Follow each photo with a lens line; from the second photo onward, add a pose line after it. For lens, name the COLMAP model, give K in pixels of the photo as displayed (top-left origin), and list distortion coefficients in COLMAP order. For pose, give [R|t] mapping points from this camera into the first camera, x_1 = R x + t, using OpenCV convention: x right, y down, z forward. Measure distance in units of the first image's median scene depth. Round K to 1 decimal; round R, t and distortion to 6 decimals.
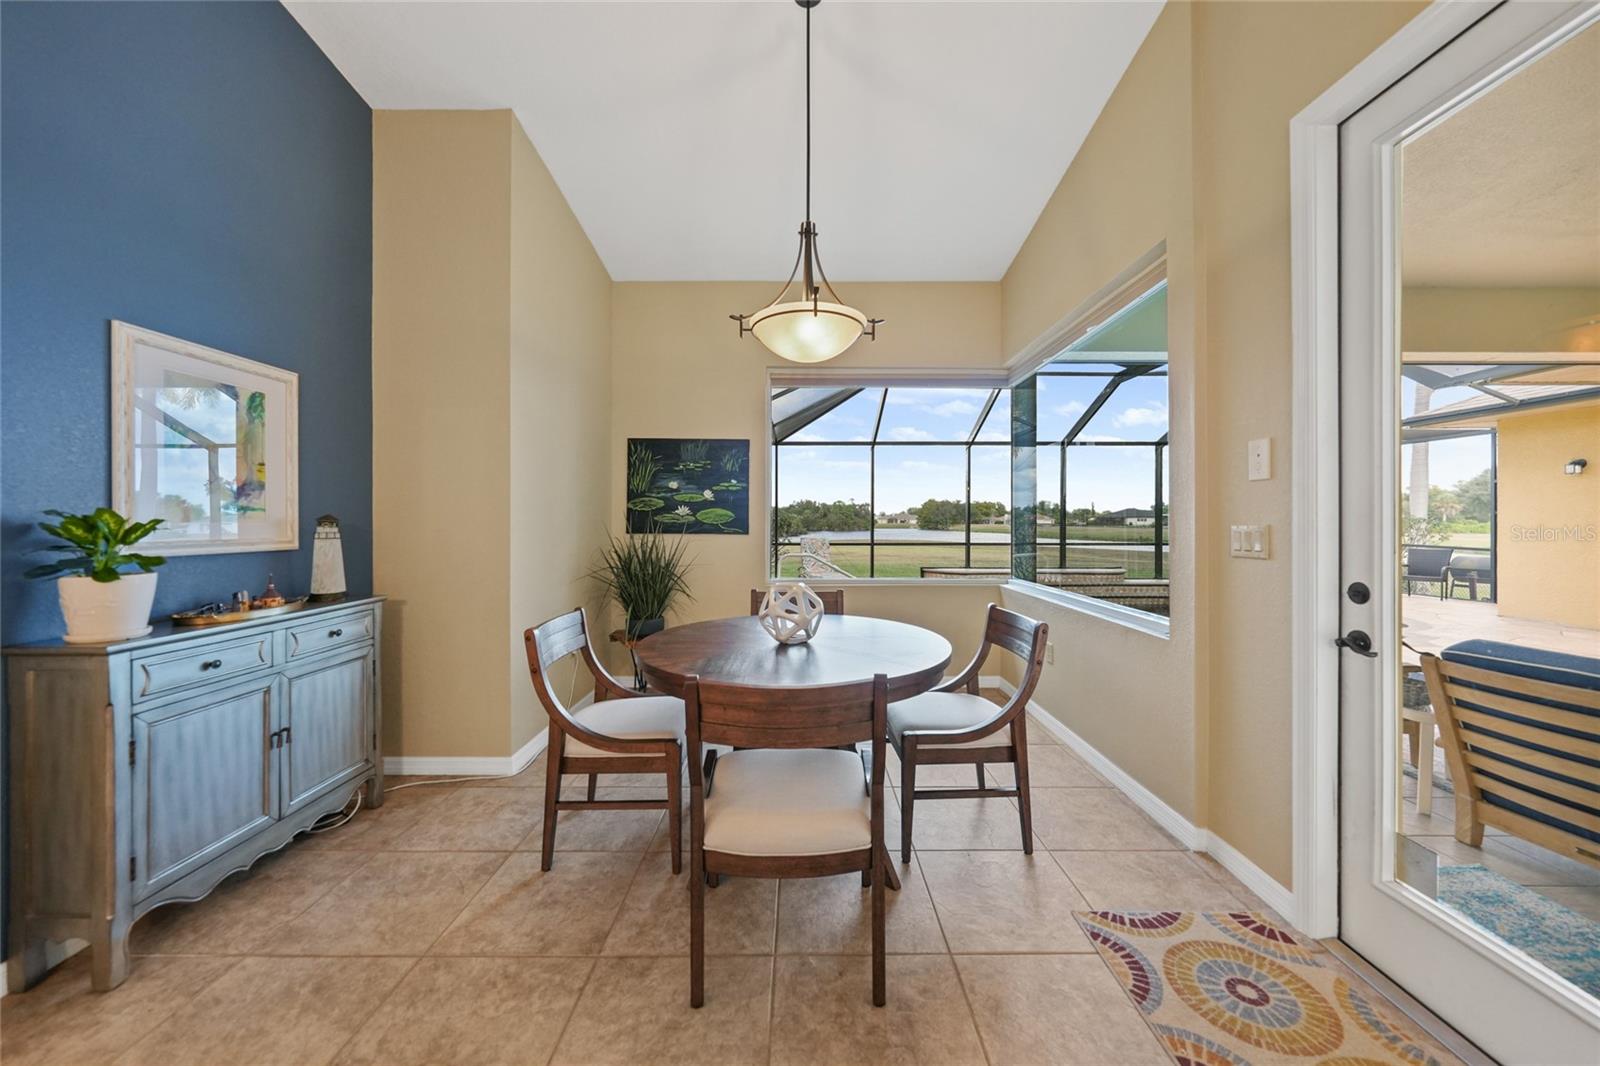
lens RADIAL K [[562.4, 0, 795.7], [0, 562.4, 519.7], [0, 0, 1]] dist [-0.010622, 0.001050]
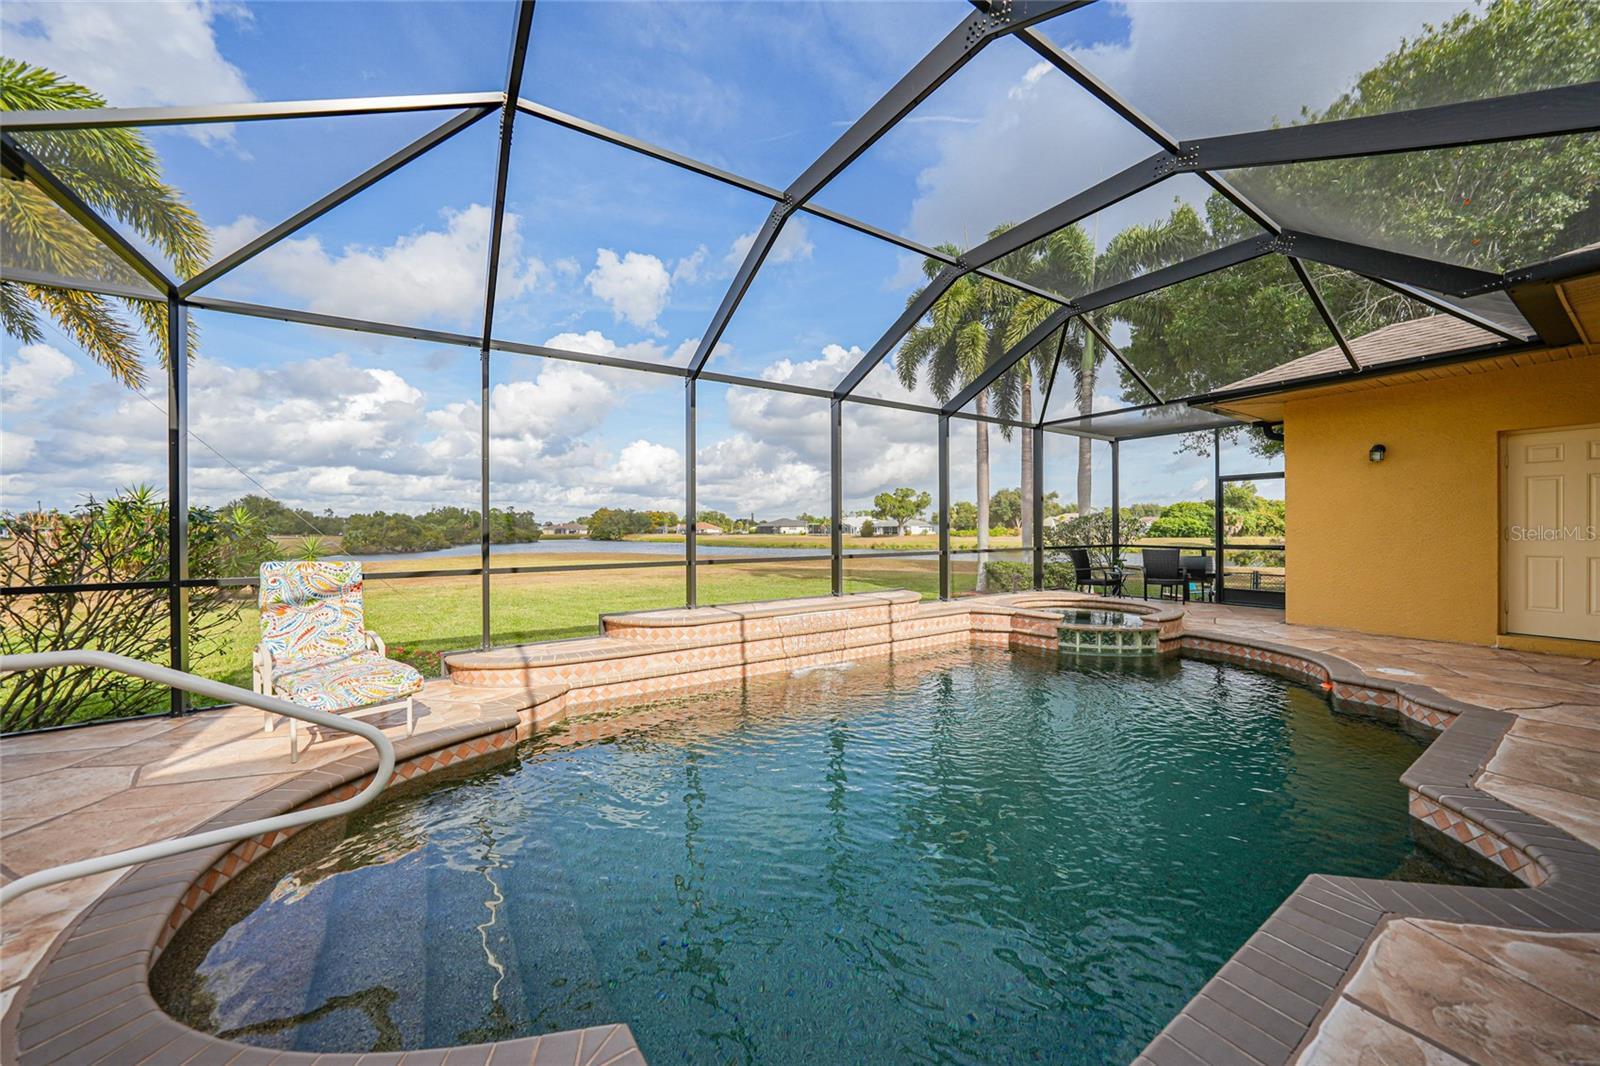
lens RADIAL K [[562.4, 0, 798.3], [0, 562.4, 531.8], [0, 0, 1]] dist [-0.010622, 0.001050]
pose [[0.841279, -0.008050, 0.540541, 0.270364], [0.005994, 0.999967, 0.005565, 0.032271], [-0.540567, -0.001442, 0.841300, 1.290469]]
